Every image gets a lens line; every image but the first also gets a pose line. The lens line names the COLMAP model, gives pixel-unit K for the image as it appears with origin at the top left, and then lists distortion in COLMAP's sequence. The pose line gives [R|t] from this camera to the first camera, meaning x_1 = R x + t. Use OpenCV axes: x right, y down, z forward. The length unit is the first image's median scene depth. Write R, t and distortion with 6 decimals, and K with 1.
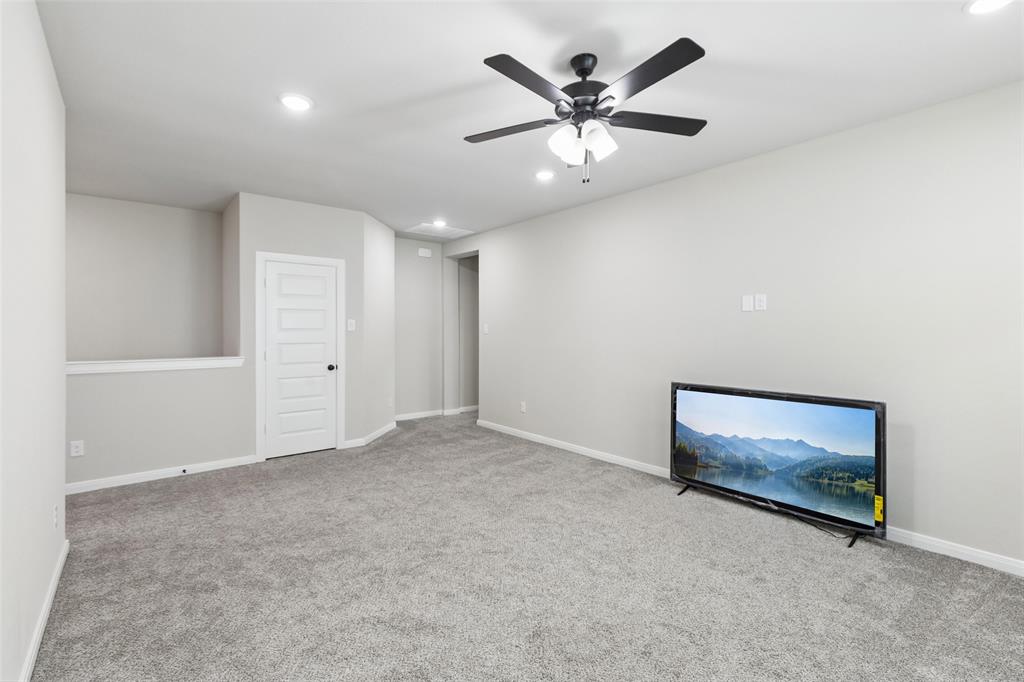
lens RADIAL K [[471.0, 0, 509.1], [0, 471.0, 329.3], [0, 0, 1]] dist [0.029888, -0.011892]
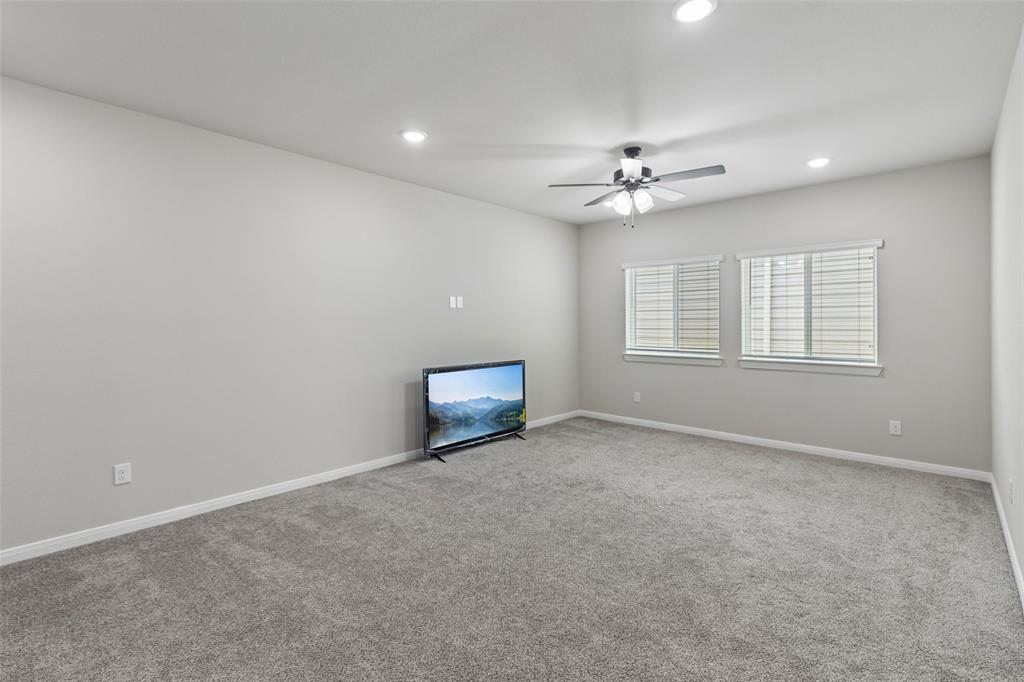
lens RADIAL K [[471.0, 0, 509.1], [0, 471.0, 329.3], [0, 0, 1]] dist [0.029888, -0.011892]
pose [[-0.154046, -0.012736, 0.987982, -0.802467], [-0.003220, 0.999918, 0.012388, 0.004464], [-0.988058, -0.001273, -0.154074, 0.998297]]
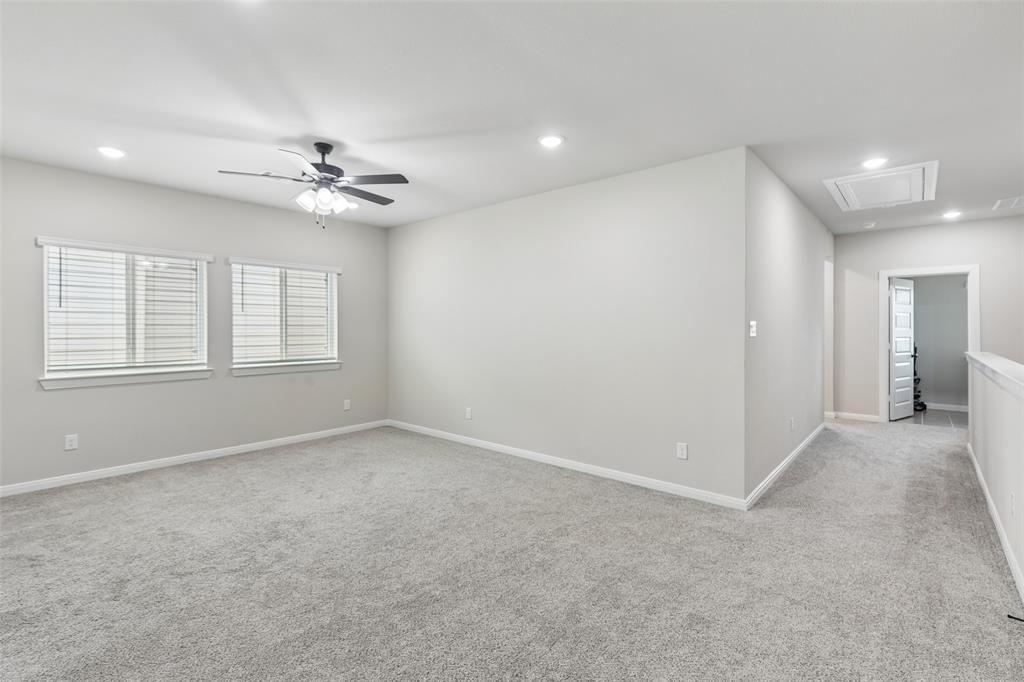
lens RADIAL K [[471.0, 0, 509.1], [0, 471.0, 329.3], [0, 0, 1]] dist [0.029888, -0.011892]
pose [[-0.983024, 0.000727, -0.183474, -0.084110], [0.001671, 0.999986, -0.004991, 0.007488], [0.183468, -0.005212, -0.983012, 1.548523]]
